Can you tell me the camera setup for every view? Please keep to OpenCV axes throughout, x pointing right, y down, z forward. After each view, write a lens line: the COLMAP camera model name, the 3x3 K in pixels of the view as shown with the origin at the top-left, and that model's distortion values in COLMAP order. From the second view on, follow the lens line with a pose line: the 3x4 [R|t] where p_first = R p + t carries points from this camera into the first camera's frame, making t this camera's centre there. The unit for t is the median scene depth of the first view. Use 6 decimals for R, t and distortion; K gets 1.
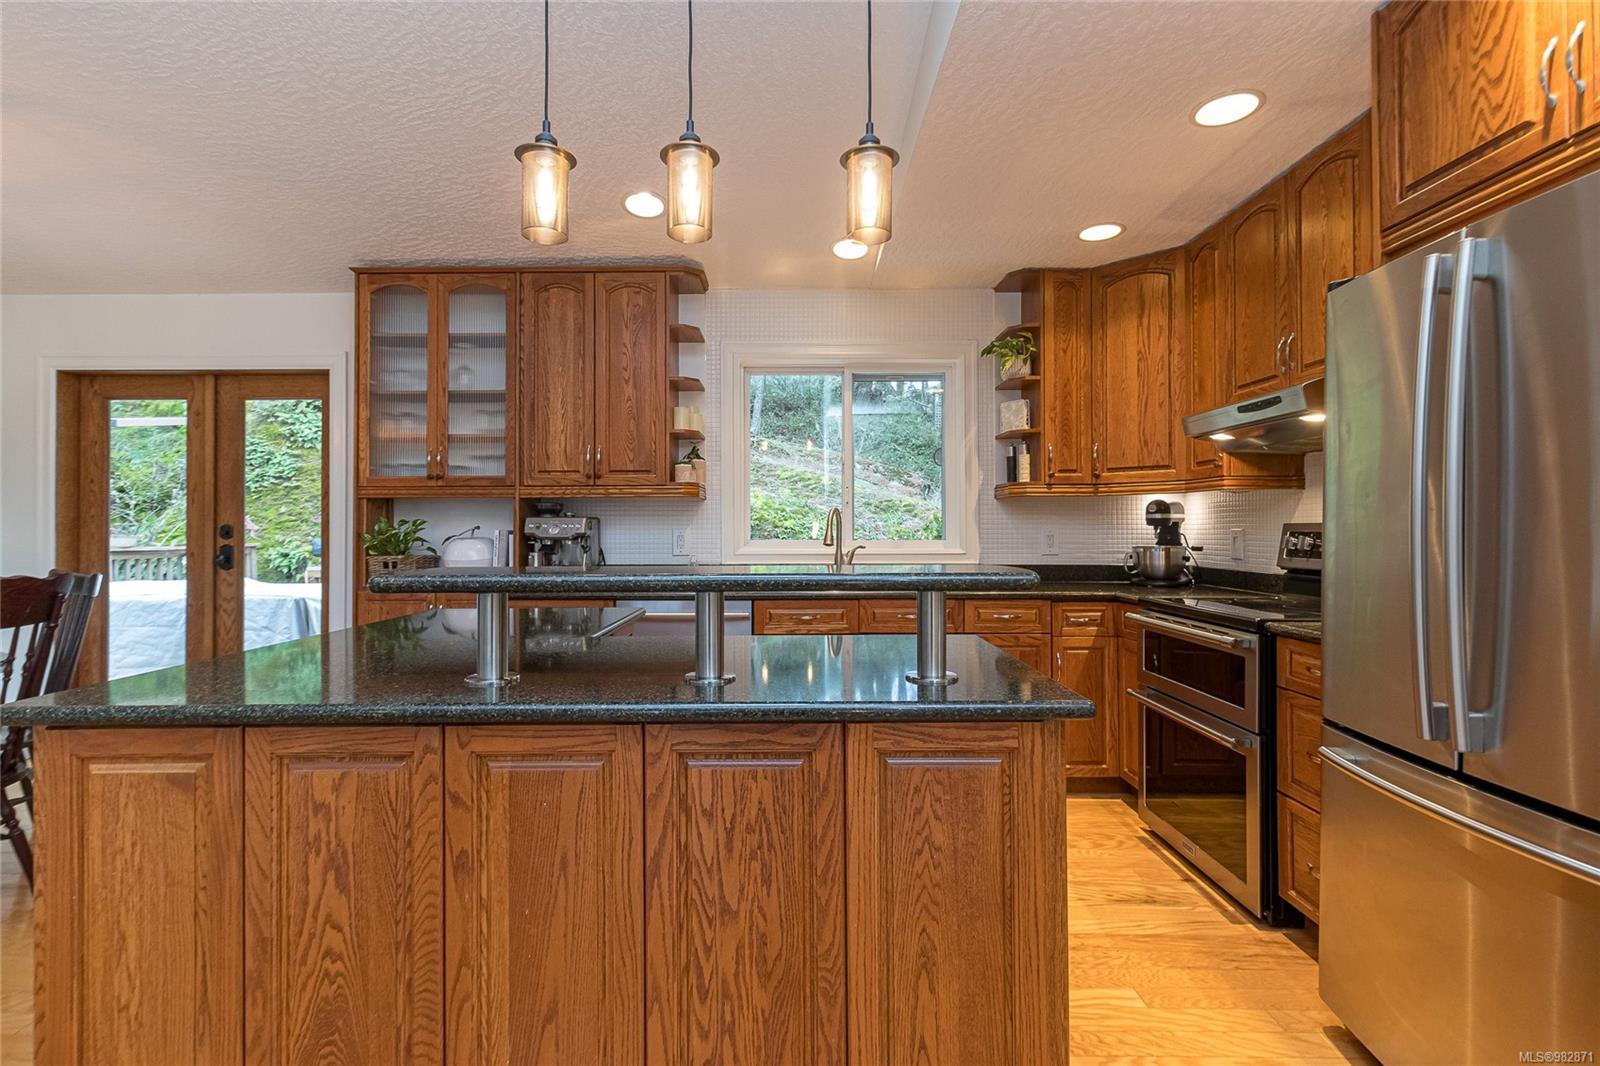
lens RADIAL K [[747.1, 0, 788.4], [0, 747.1, 521.0], [0, 0, 1]] dist [-0.001866, -0.000118]
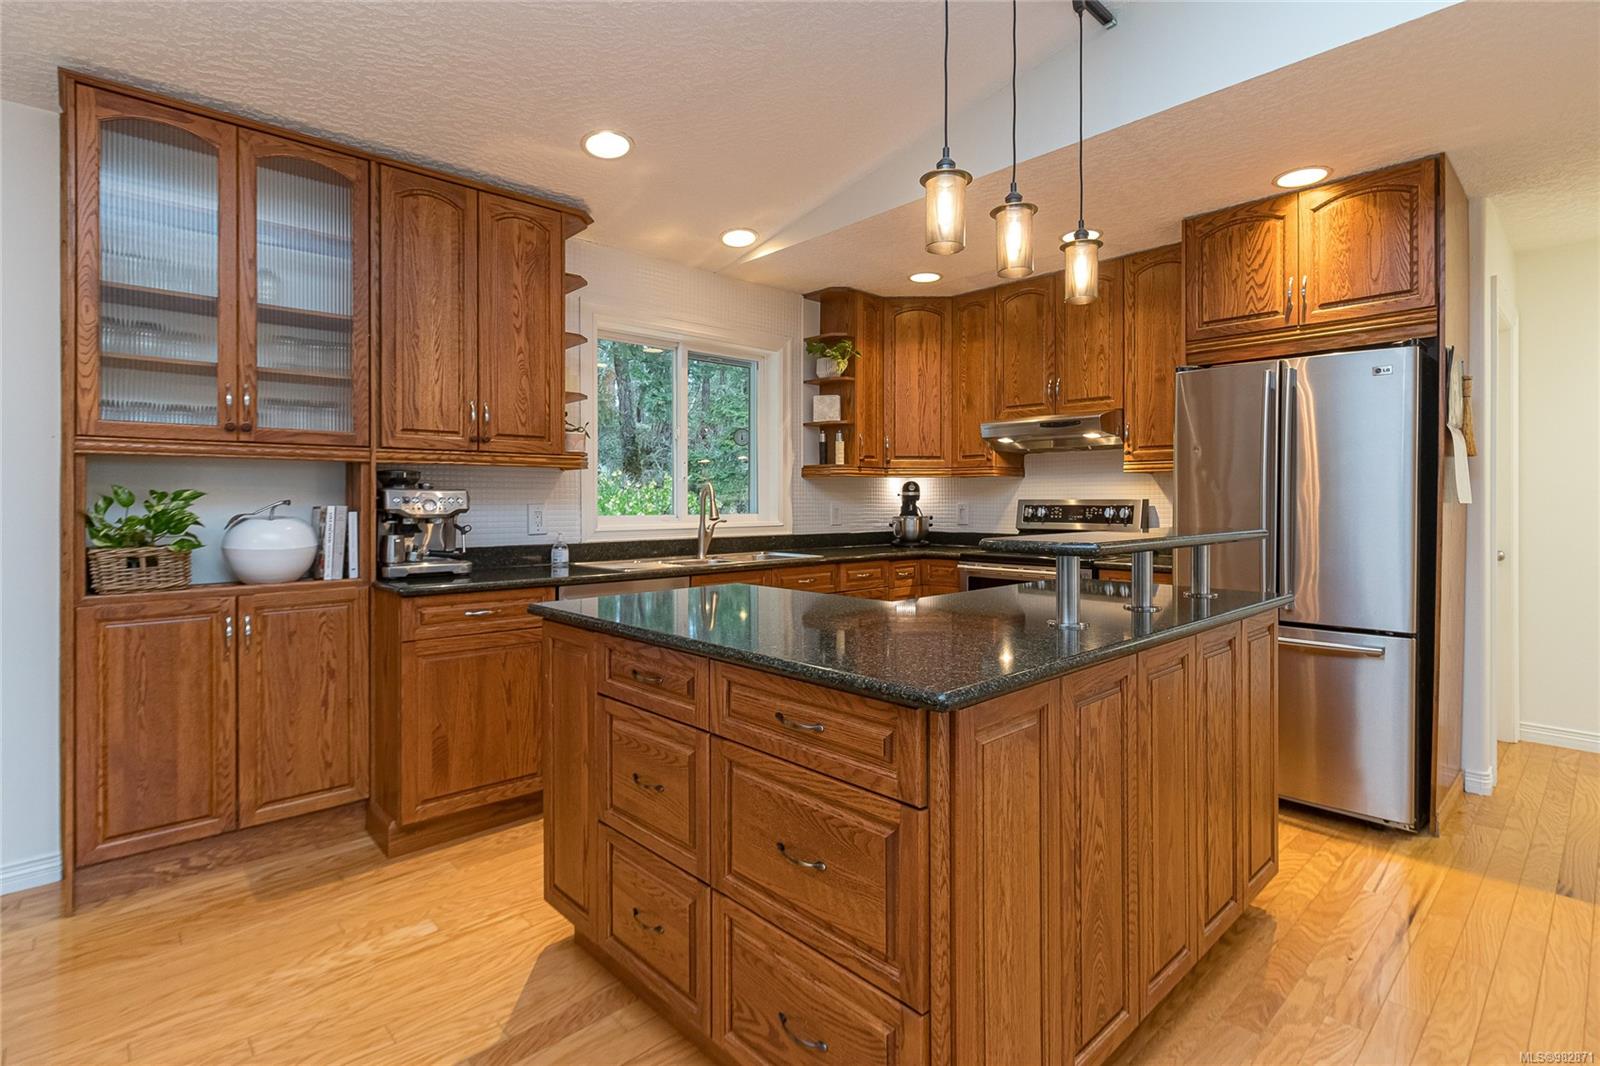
lens RADIAL K [[777.6, 0, 825.2], [0, 777.6, 499.3], [0, 0, 1]] dist [0.000271, 0.000153]
pose [[0.716321, 0.002500, 0.697767, -0.582577], [-0.006954, 0.999970, 0.003555, -0.000313], [-0.697737, -0.007399, 0.716316, 0.123355]]
